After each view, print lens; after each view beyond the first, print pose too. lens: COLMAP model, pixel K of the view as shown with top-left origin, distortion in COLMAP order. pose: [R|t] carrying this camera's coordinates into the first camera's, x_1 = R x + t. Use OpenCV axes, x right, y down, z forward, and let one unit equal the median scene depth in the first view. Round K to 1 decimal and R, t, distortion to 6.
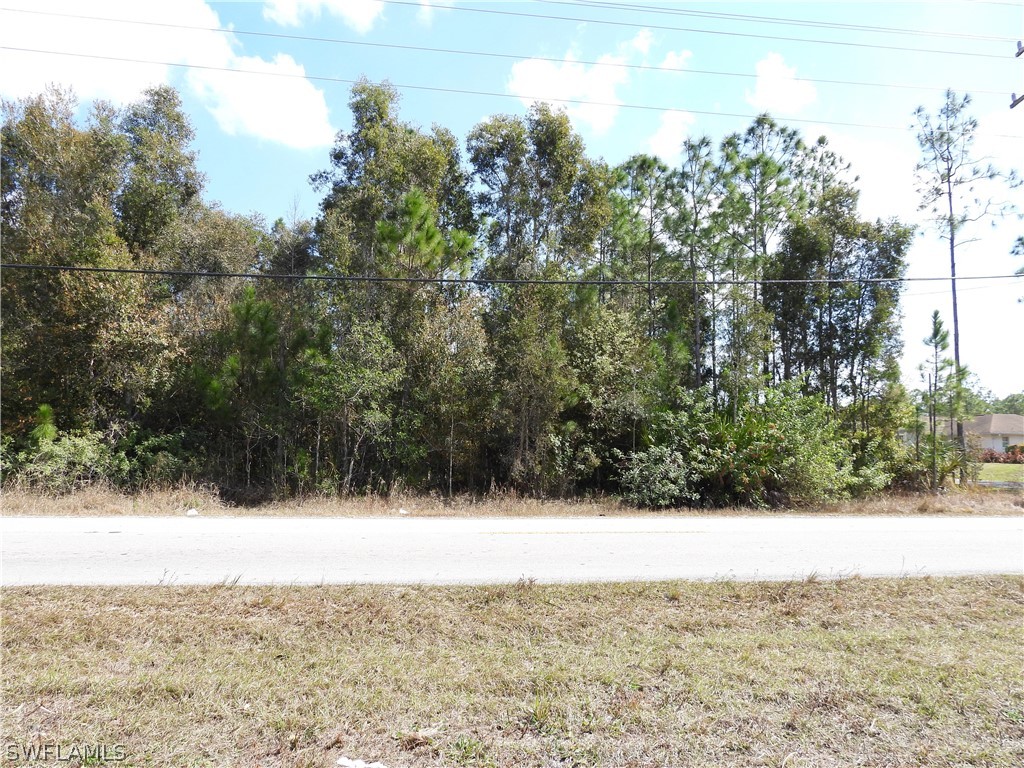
lens RADIAL K [[675.0, 0, 512.0], [0, 675.0, 384.0], [0, 0, 1]] dist [-0.008264, -0.000851]
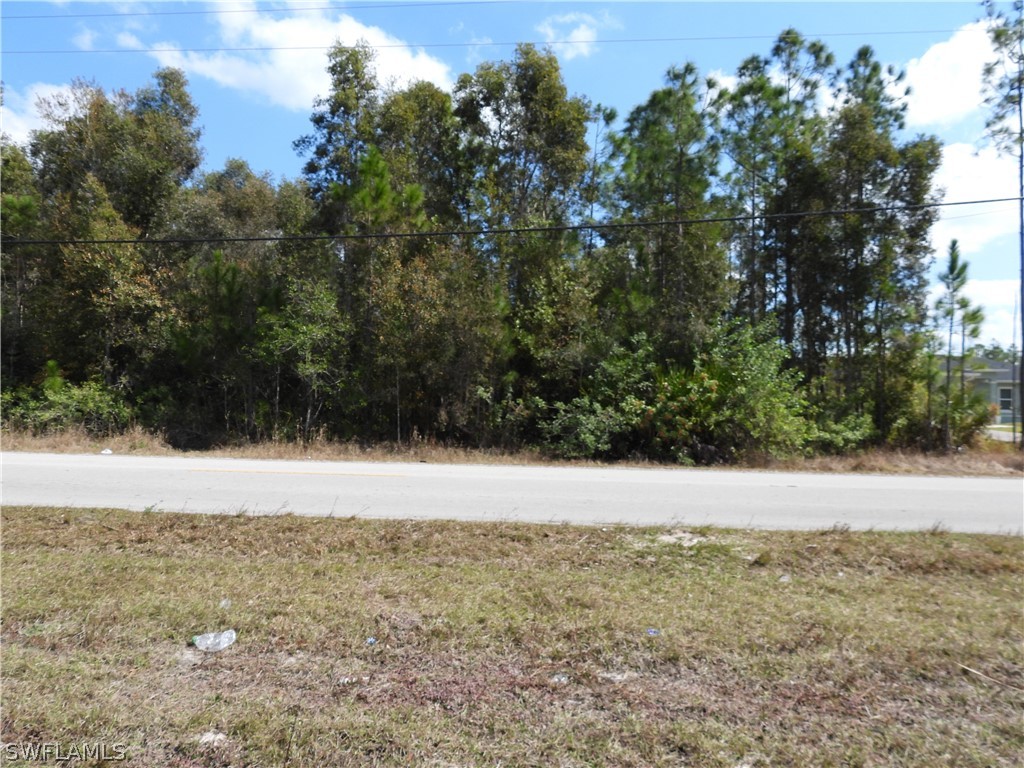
lens RADIAL K [[675.0, 0, 512.0], [0, 675.0, 384.0], [0, 0, 1]] dist [-0.008264, -0.000851]
pose [[0.975454, -0.002793, -0.220187, 0.265100], [0.016515, 0.998031, 0.060504, 0.011000], [0.219584, -0.062655, 0.973579, 0.026035]]
